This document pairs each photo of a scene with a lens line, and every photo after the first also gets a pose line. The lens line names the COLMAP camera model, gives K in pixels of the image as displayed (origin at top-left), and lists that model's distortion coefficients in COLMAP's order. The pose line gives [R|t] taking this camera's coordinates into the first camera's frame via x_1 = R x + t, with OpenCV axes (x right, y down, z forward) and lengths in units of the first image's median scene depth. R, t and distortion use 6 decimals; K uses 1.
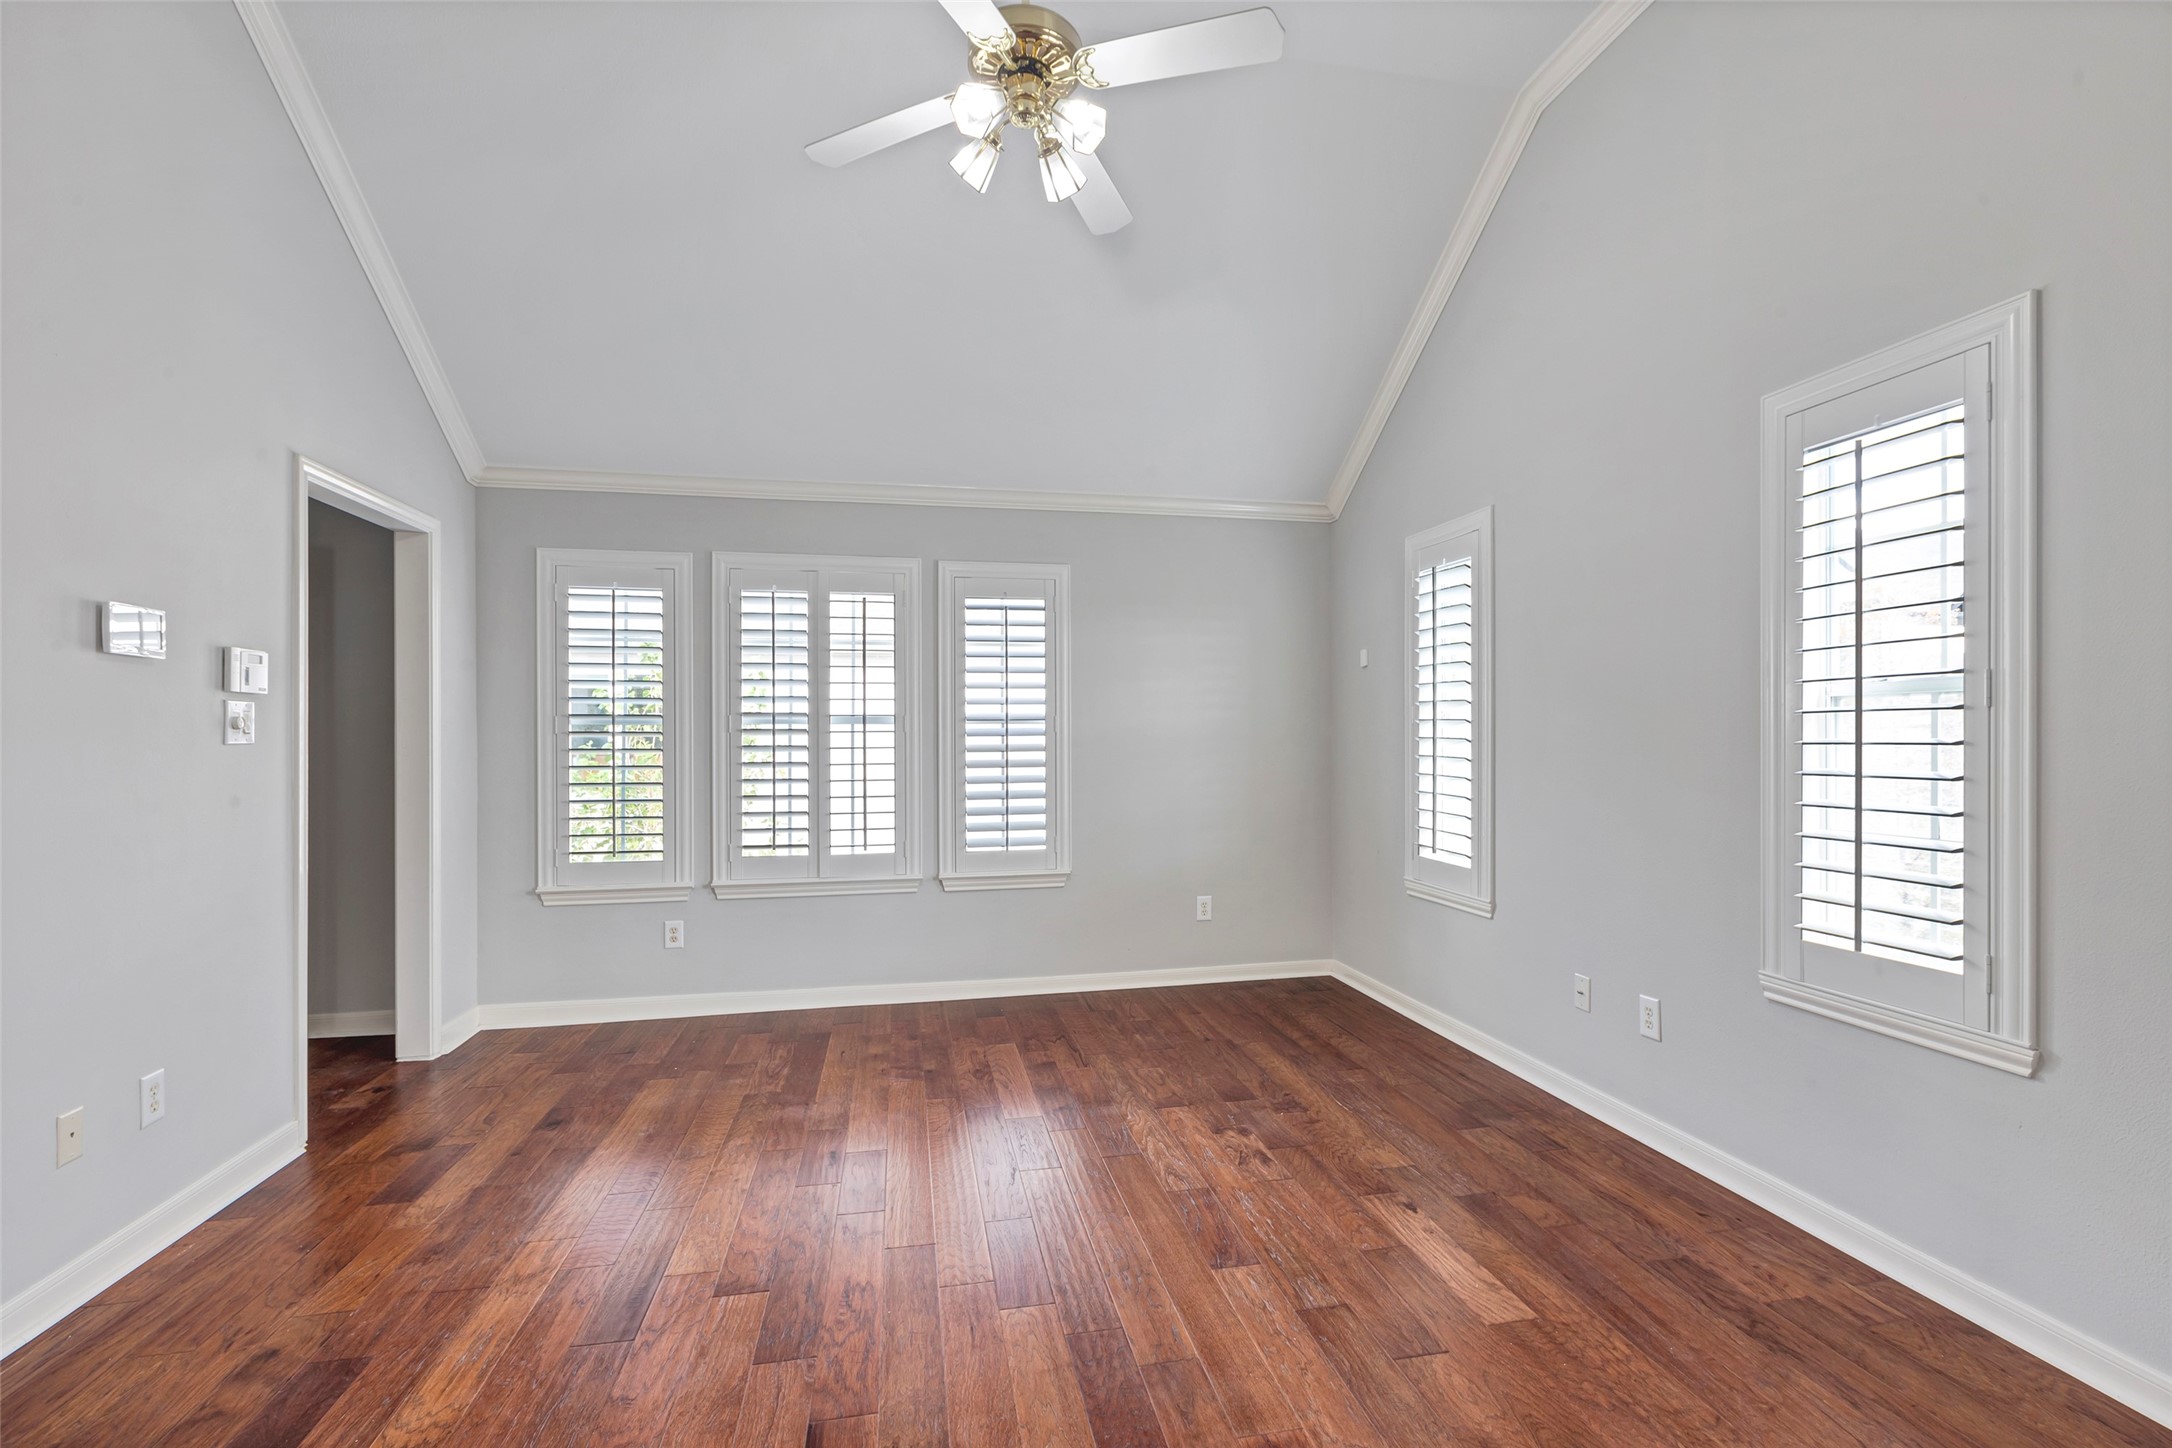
lens RADIAL K [[968.3, 0, 1093.3], [0, 968.3, 728.0], [0, 0, 1]] dist [-0.021972, -0.000467]
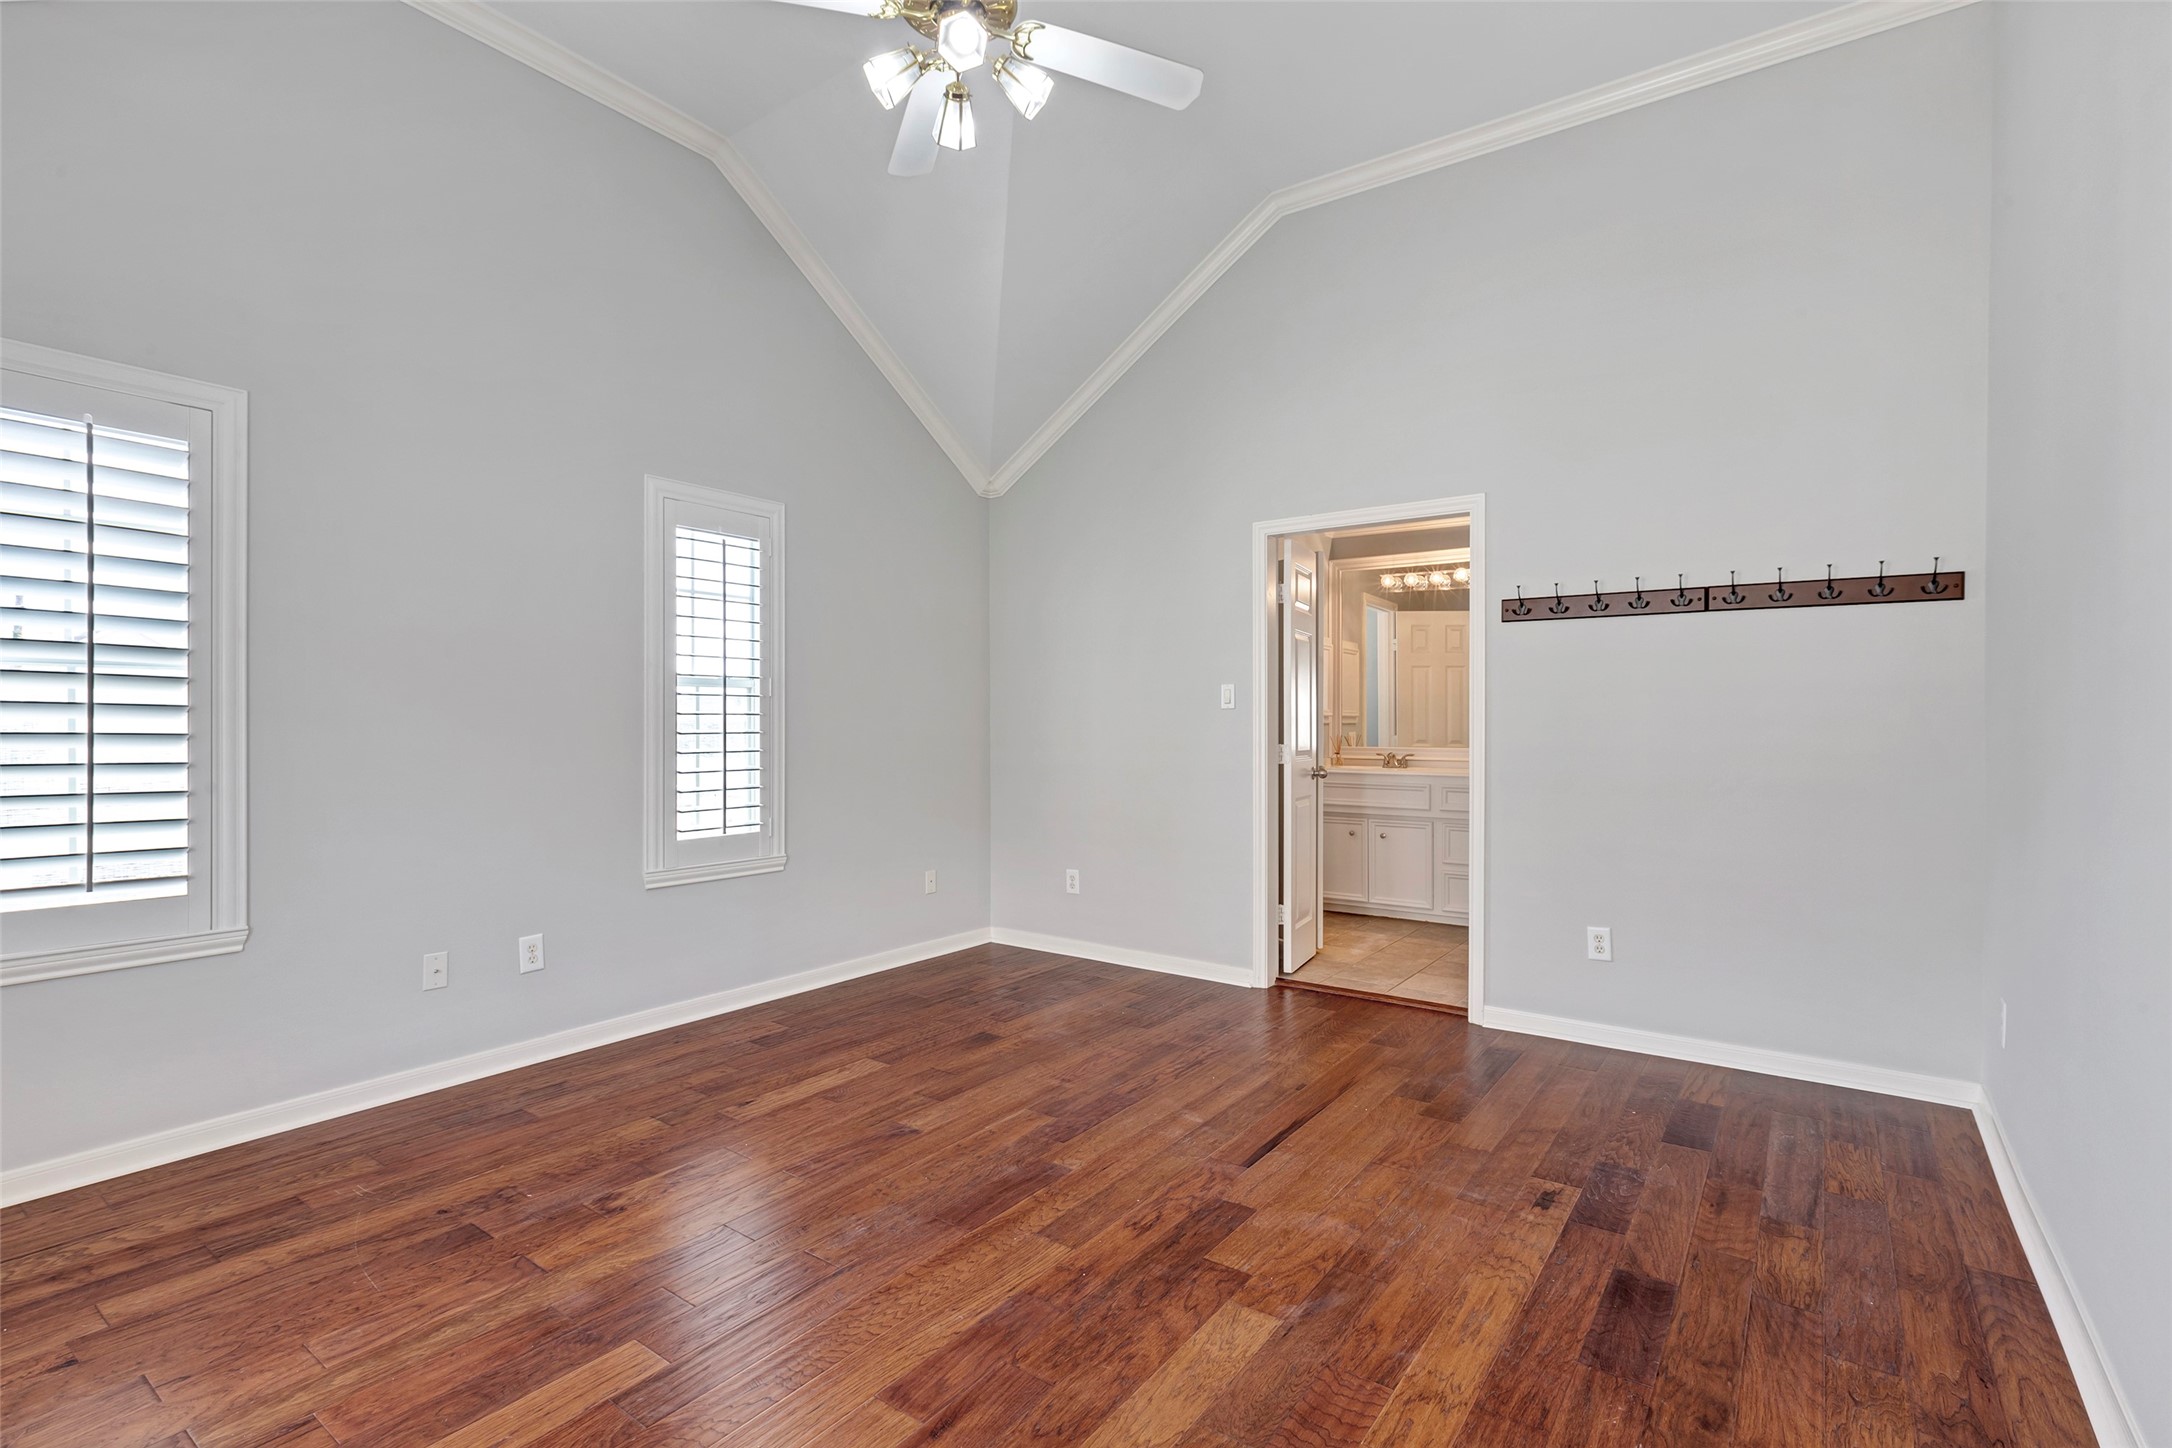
lens RADIAL K [[968.3, 0, 1093.3], [0, 968.3, 728.0], [0, 0, 1]] dist [-0.021972, -0.000467]
pose [[-0.663896, -0.007667, 0.747786, -0.890725], [-0.004702, 0.999970, 0.006077, 0.024987], [-0.747810, 0.000518, -0.663913, 1.547223]]
